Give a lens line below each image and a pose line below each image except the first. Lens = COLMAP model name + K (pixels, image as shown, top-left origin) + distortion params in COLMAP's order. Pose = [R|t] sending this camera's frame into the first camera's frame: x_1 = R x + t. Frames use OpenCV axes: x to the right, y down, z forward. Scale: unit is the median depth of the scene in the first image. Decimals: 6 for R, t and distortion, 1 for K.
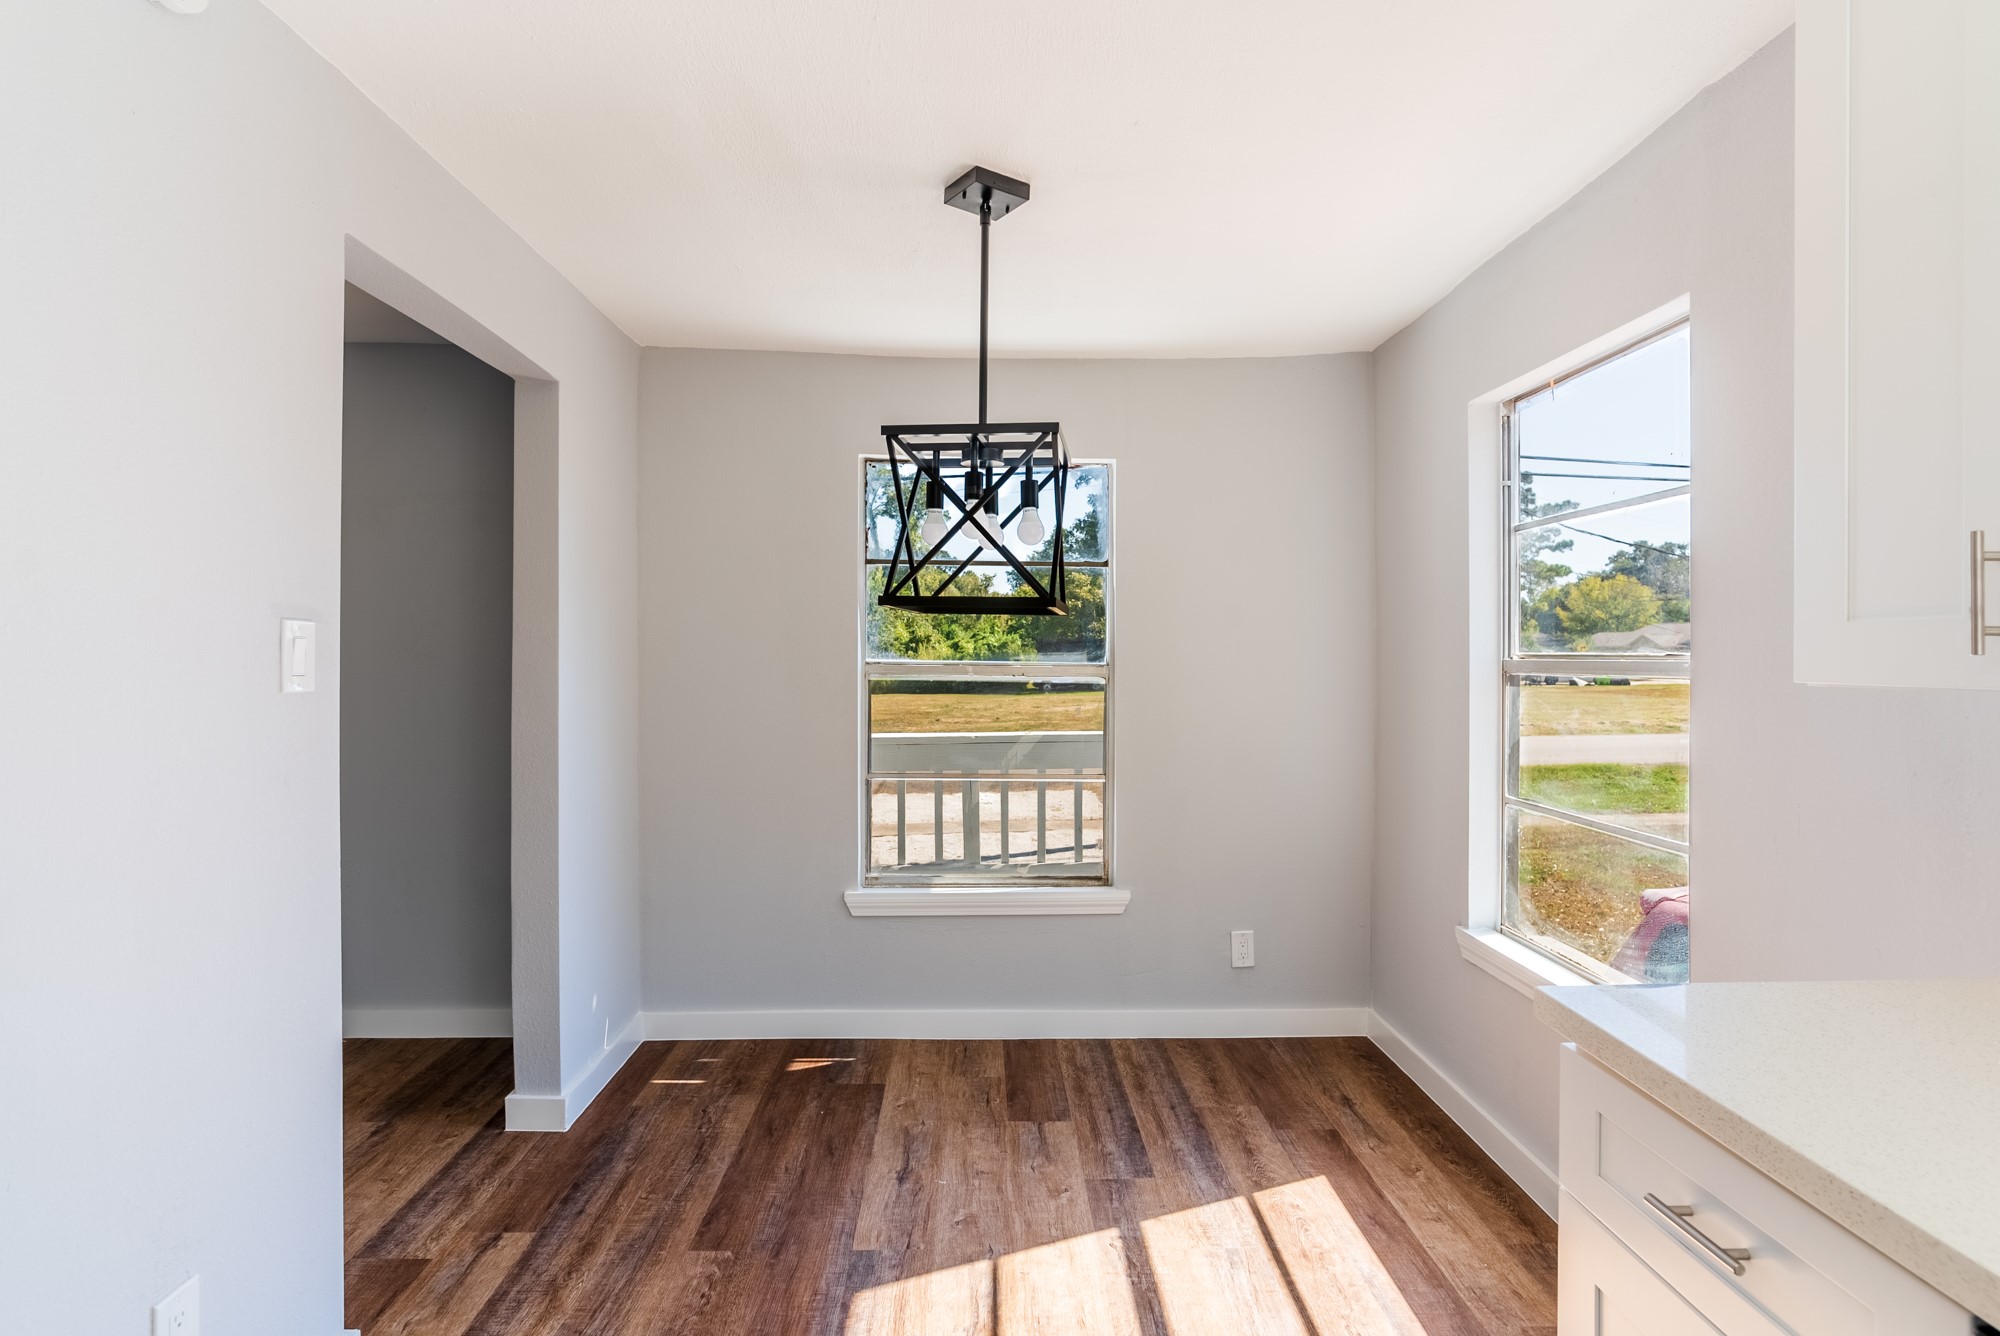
lens RADIAL K [[995.2, 0, 1000.4], [0, 995.2, 669.0], [0, 0, 1]] dist [-0.036880, -0.001069]
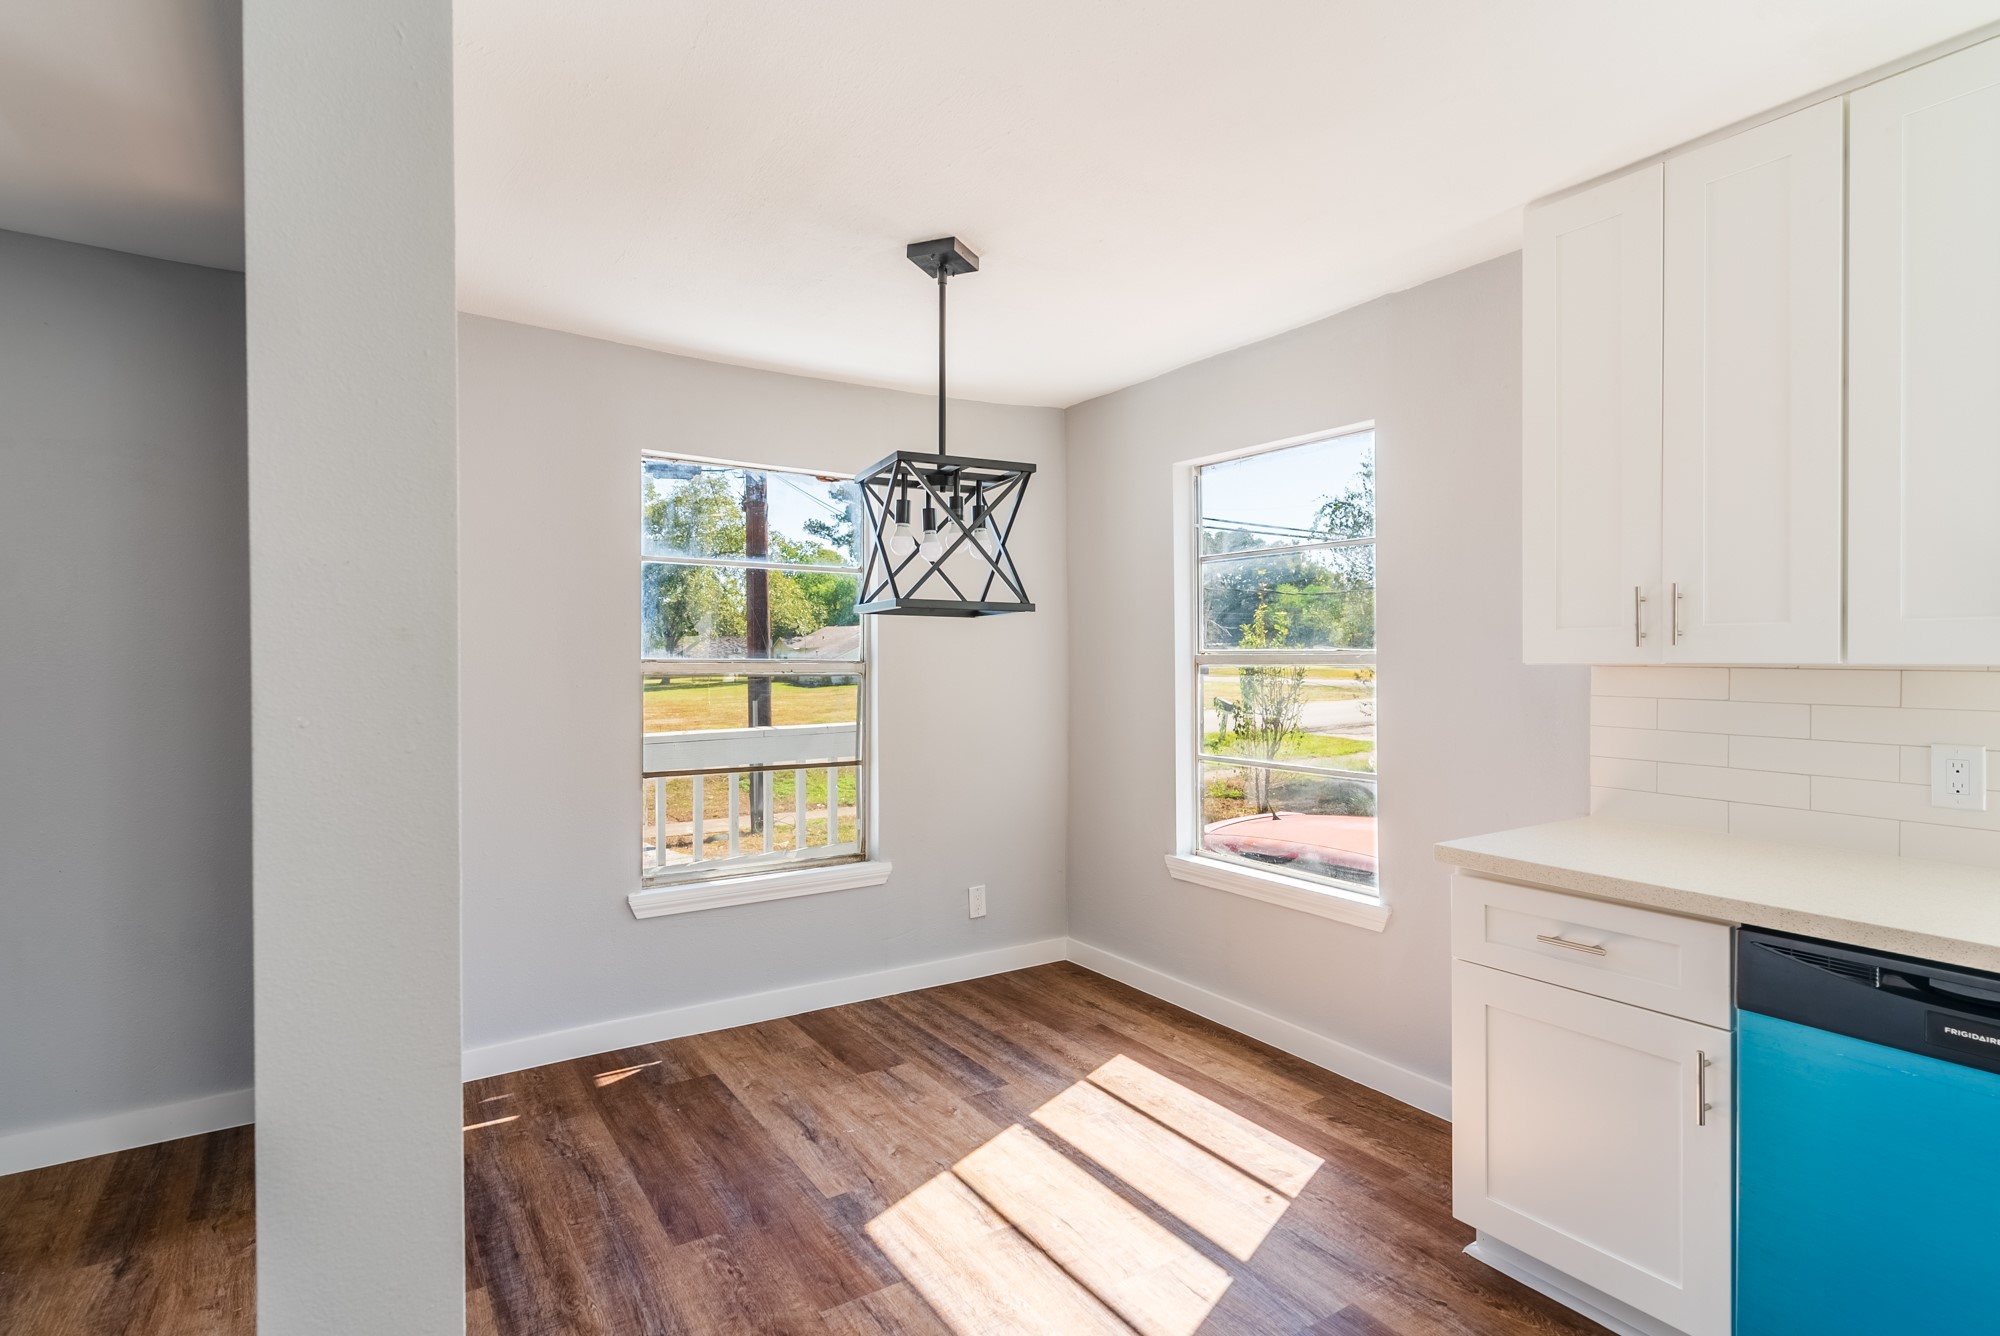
lens RADIAL K [[995.2, 0, 1004.4], [0, 995.2, 656.0], [0, 0, 1]] dist [-0.036880, -0.001069]
pose [[0.848302, -0.005147, 0.529487, -0.455410], [0.012244, 0.999876, -0.009898, 0.003654], [-0.529371, 0.014880, 0.848260, -0.028973]]
